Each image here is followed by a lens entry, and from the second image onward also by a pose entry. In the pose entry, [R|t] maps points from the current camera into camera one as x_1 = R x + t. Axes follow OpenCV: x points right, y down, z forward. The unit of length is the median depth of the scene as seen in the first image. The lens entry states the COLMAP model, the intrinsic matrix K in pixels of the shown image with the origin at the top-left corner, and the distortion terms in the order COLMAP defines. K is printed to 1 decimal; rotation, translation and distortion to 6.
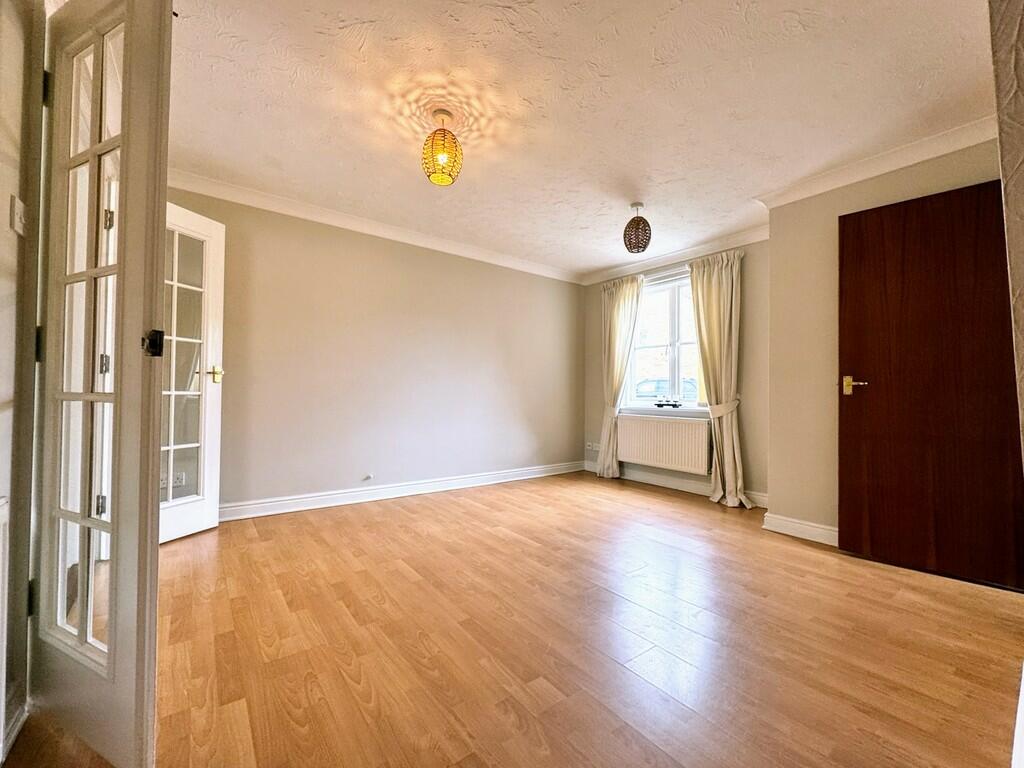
lens RADIAL K [[414.9, 0, 511.4], [0, 414.9, 386.1], [0, 0, 1]] dist [-0.000205, 0.000120]
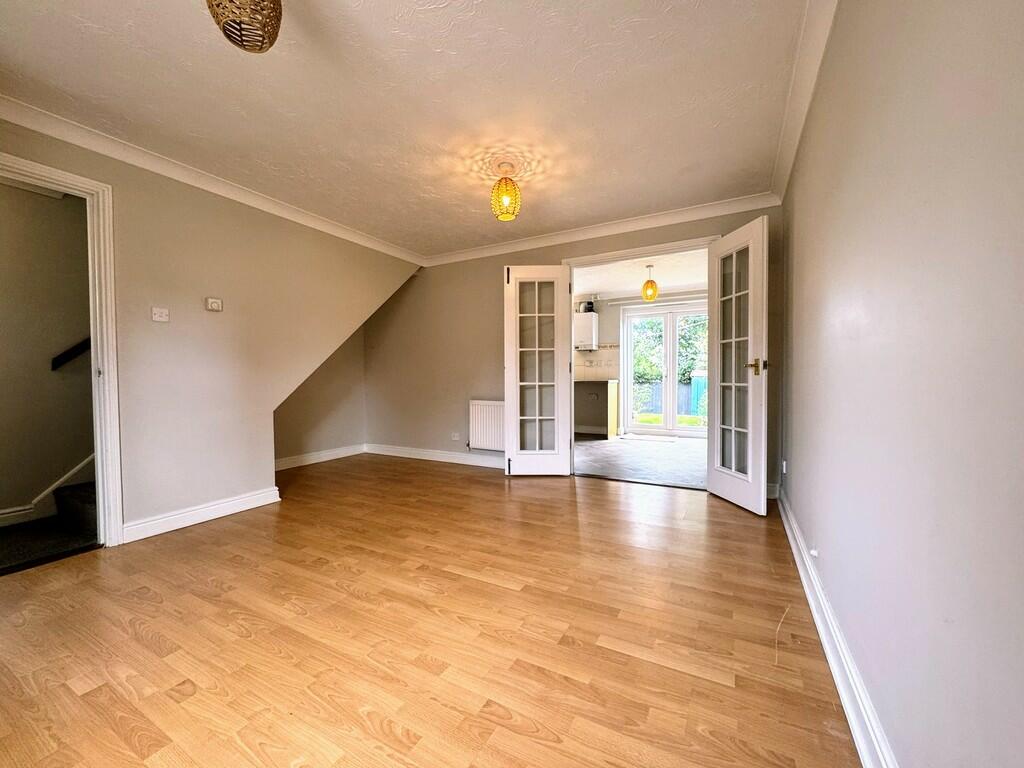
lens RADIAL K [[414.9, 0, 511.4], [0, 414.9, 386.1], [0, 0, 1]] dist [-0.000205, 0.000120]
pose [[-0.913468, 0.000917, -0.406910, 0.293308], [0.001464, 0.999998, -0.001033, 0.022448], [0.406909, -0.001539, -0.913468, 1.876024]]
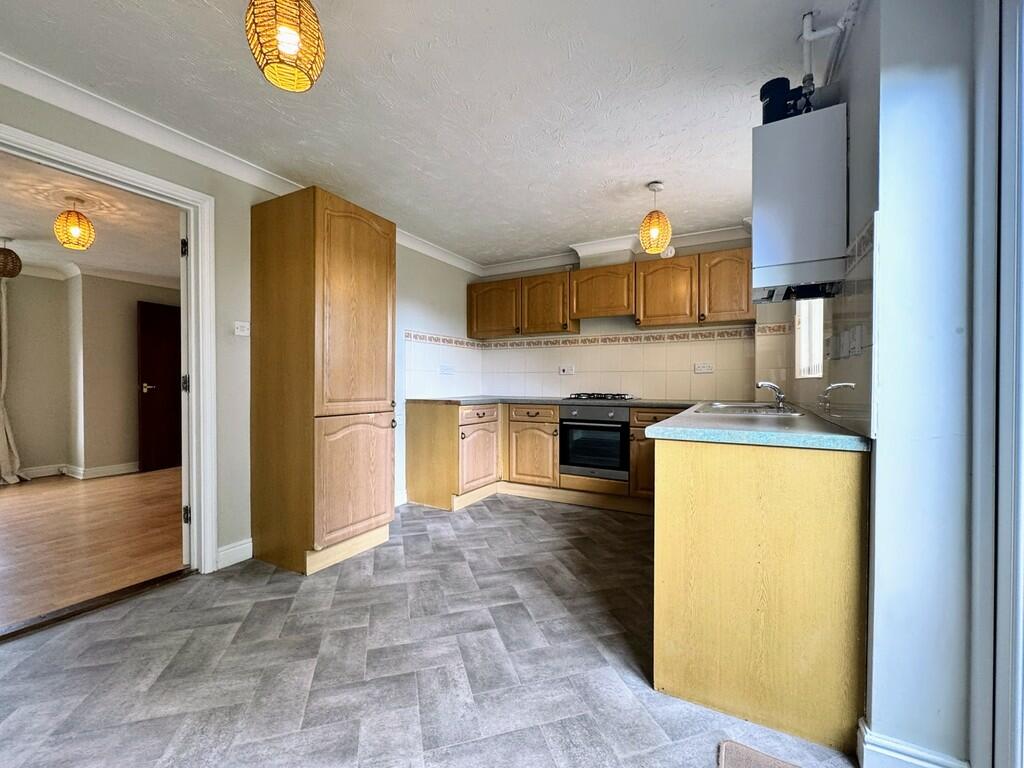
lens RADIAL K [[414.9, 0, 511.4], [0, 414.9, 386.1], [0, 0, 1]] dist [-0.000205, 0.000120]
pose [[-0.406343, -0.021352, 0.913471, -1.738548], [-0.020078, 0.999694, 0.014437, -0.074204], [-0.913500, -0.012474, -0.406647, 0.199011]]
